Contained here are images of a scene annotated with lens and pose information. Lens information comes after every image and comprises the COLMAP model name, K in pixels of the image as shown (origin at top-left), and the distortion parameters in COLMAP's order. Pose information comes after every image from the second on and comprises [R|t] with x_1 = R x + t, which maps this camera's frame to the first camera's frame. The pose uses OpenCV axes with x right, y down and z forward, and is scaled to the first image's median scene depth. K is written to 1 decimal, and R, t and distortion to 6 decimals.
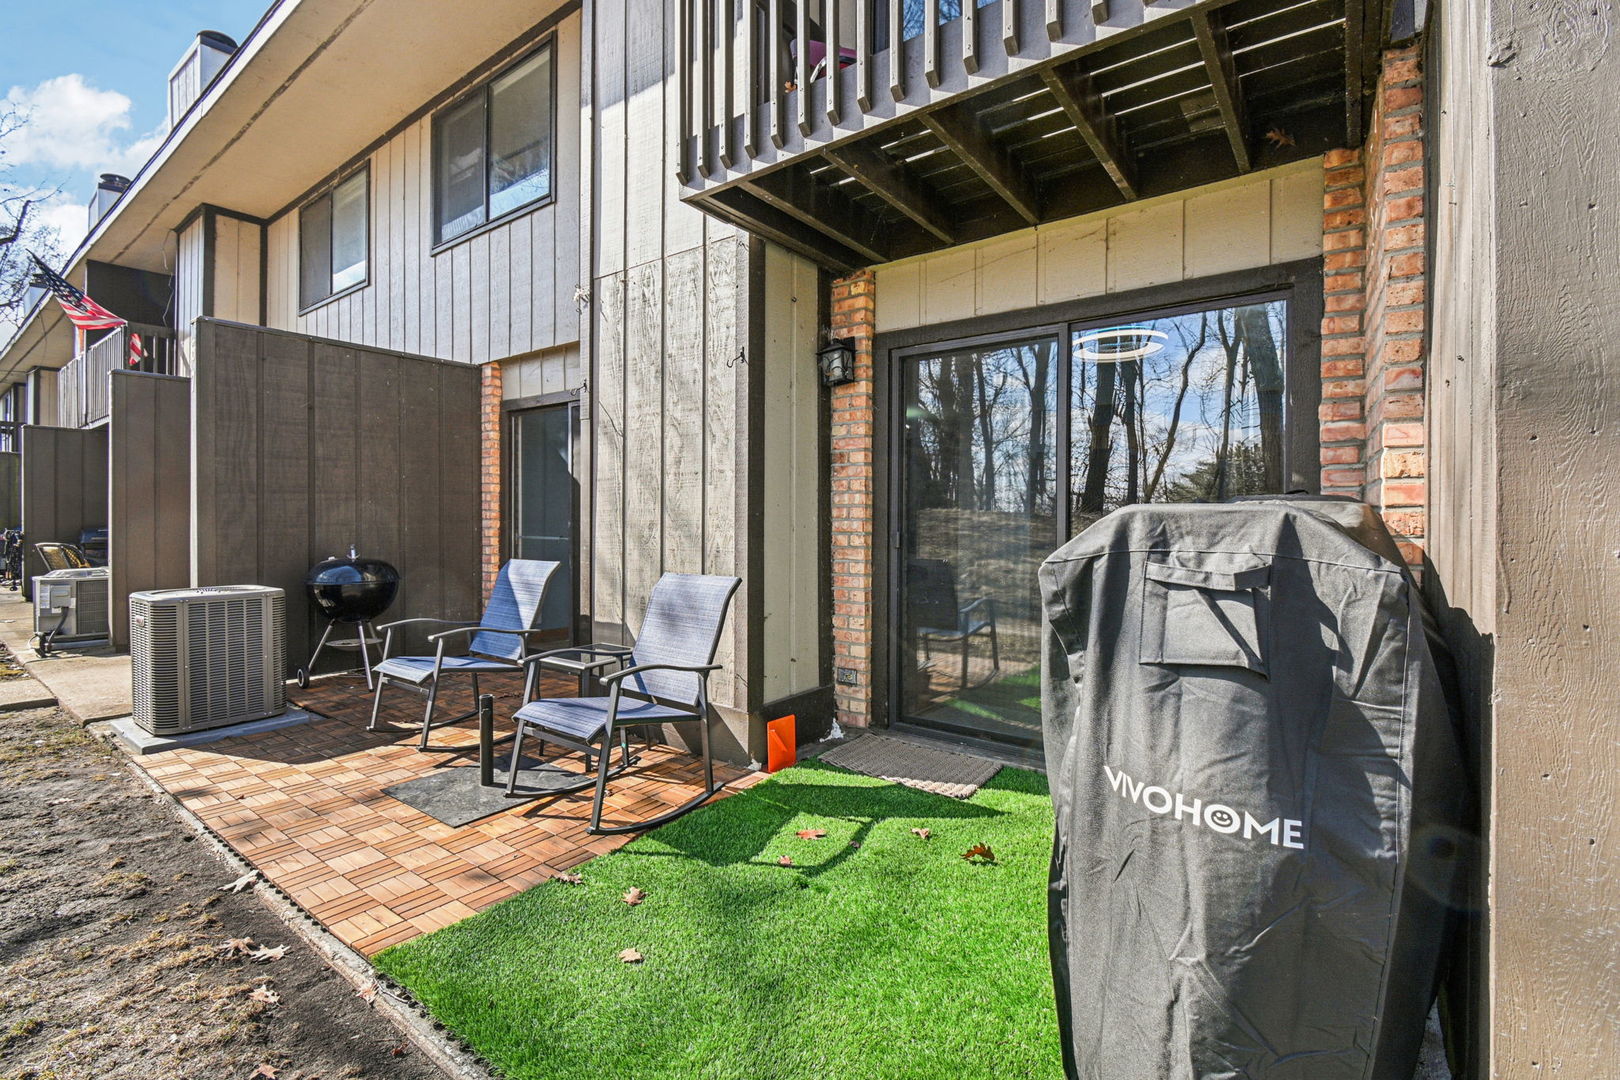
lens RADIAL K [[731.5, 0, 805.0], [0, 731.5, 524.1], [0, 0, 1]] dist [-0.001046, -0.000382]
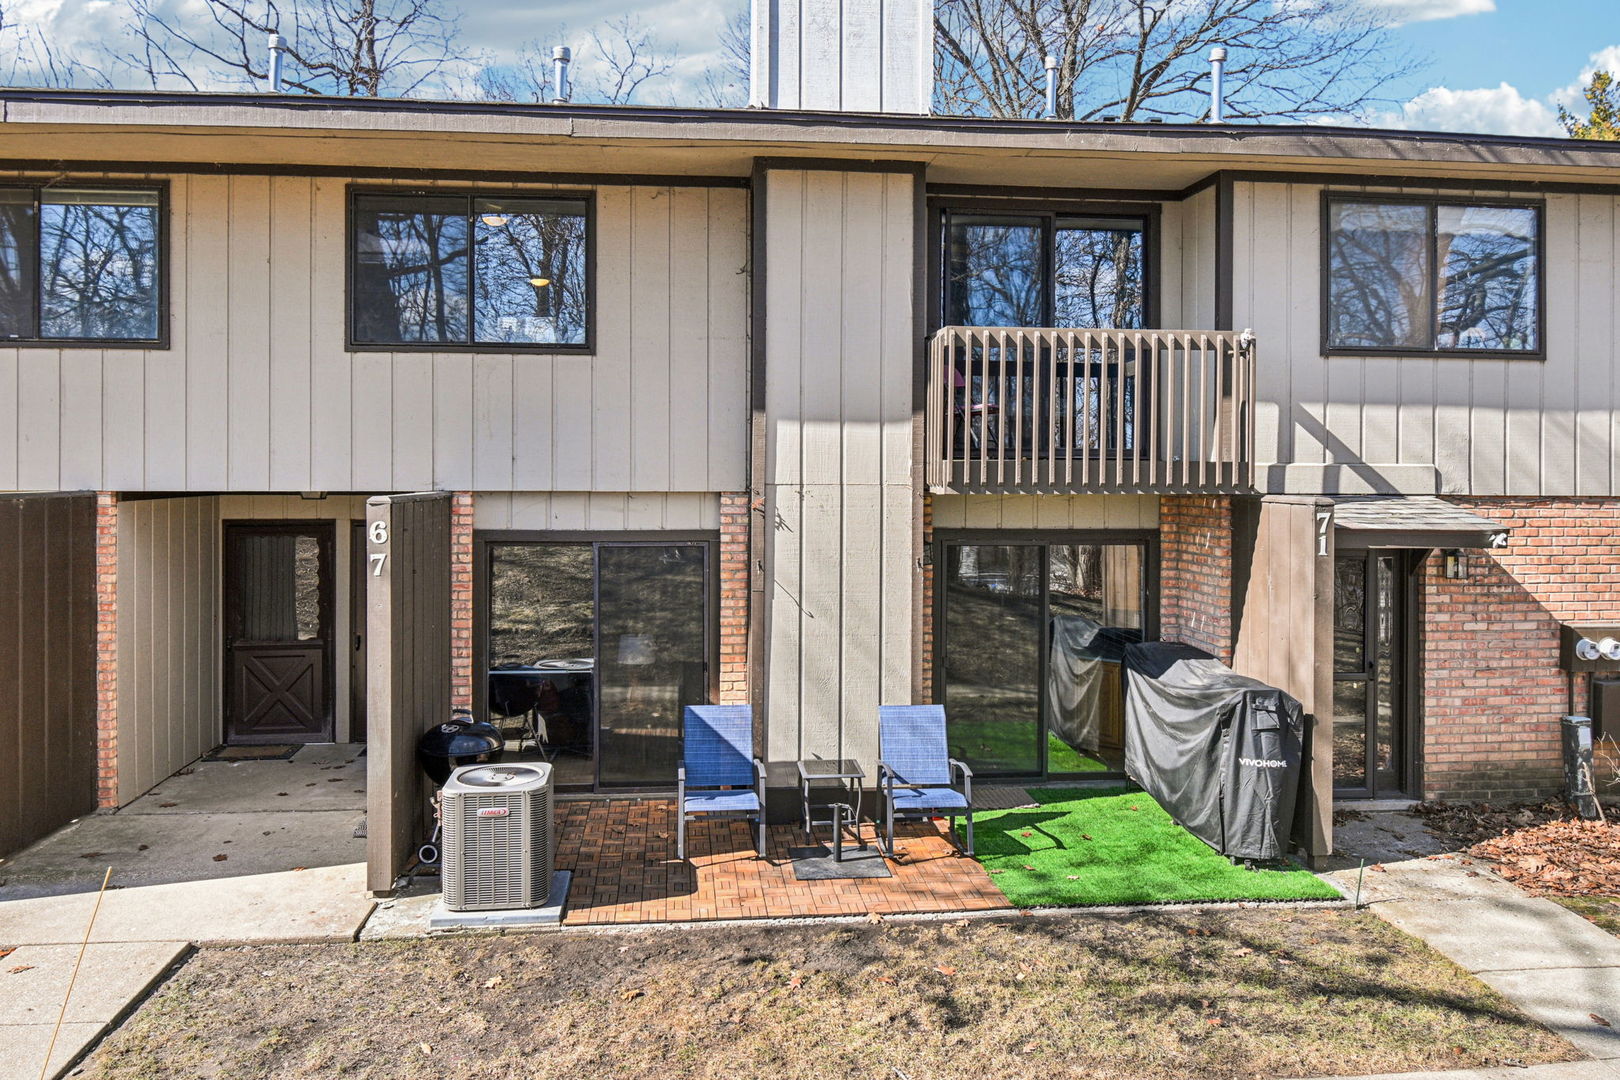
lens RADIAL K [[1178.1, 0, 808.9], [0, 1178.1, 479.3], [0, 0, 1]] dist [-0.007815, -0.002584]
pose [[0.727221, -0.005722, 0.686380, -2.649584], [0.000034, 0.999966, 0.008300, -0.570911], [-0.686404, -0.006013, 0.727196, -0.922725]]
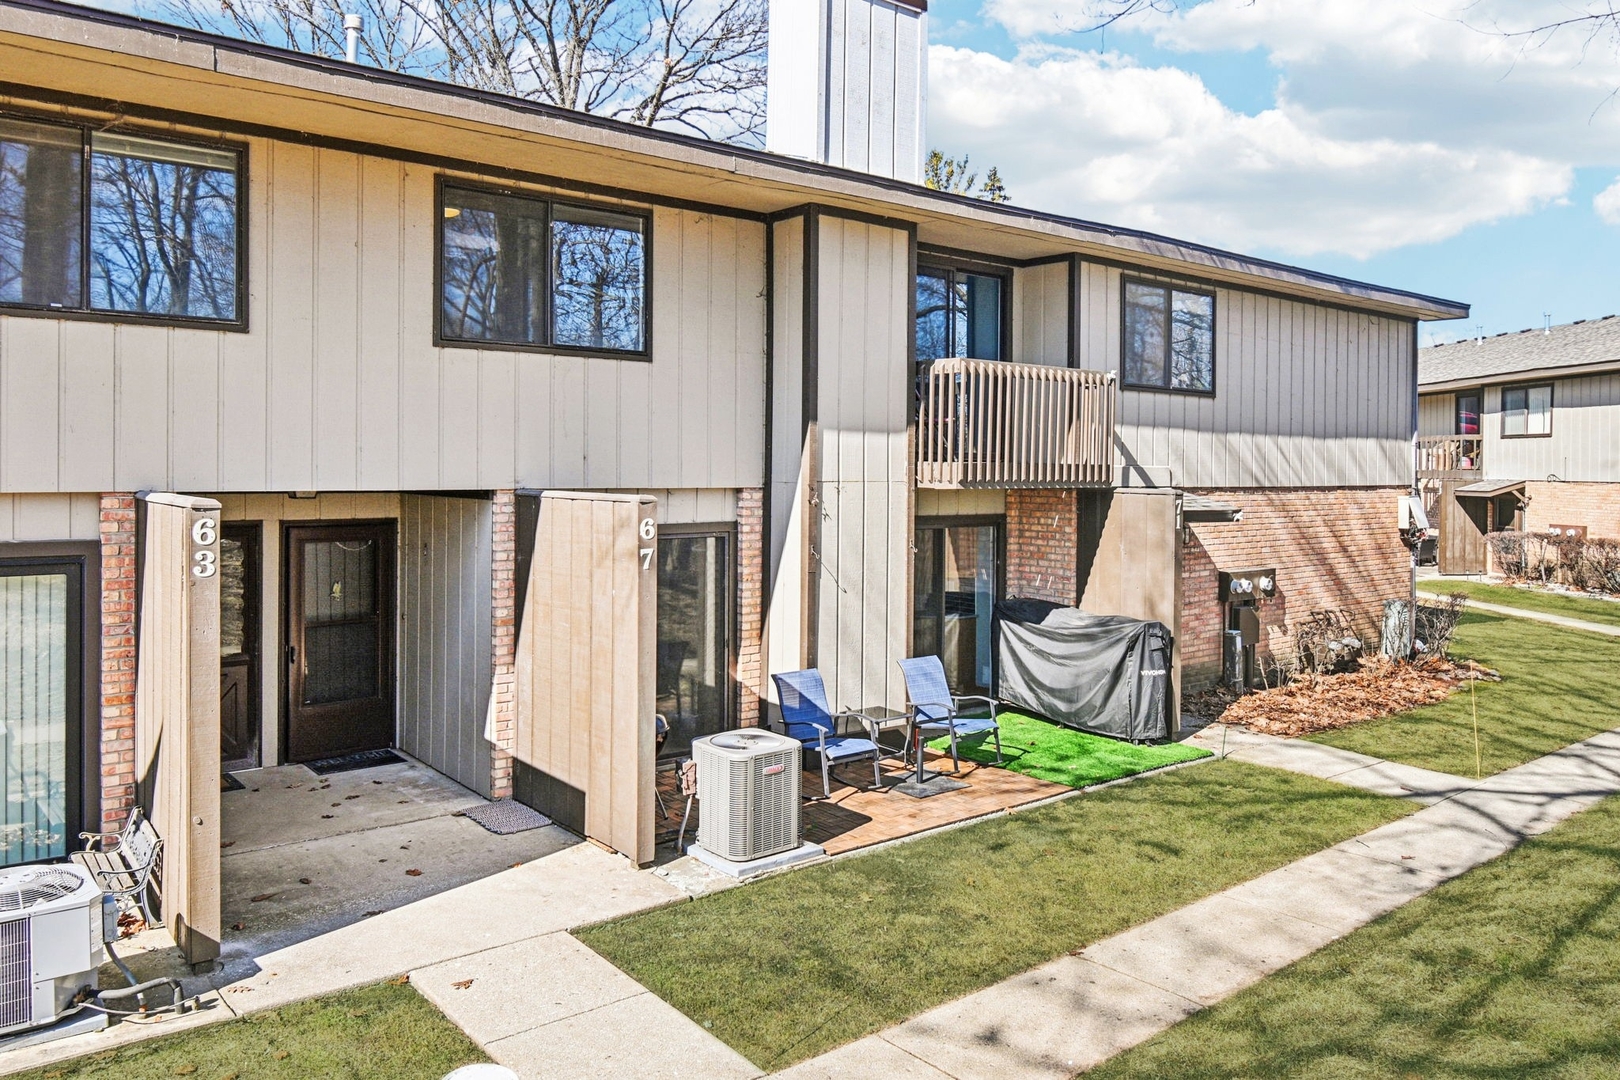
lens RADIAL K [[1178.1, 0, 808.9], [0, 1178.1, 479.3], [0, 0, 1]] dist [-0.007815, -0.002584]
pose [[0.230720, -0.013130, 0.972932, -4.278877], [-0.006971, 0.999861, 0.015147, -0.596044], [-0.972995, -0.010277, 0.230597, 0.699014]]
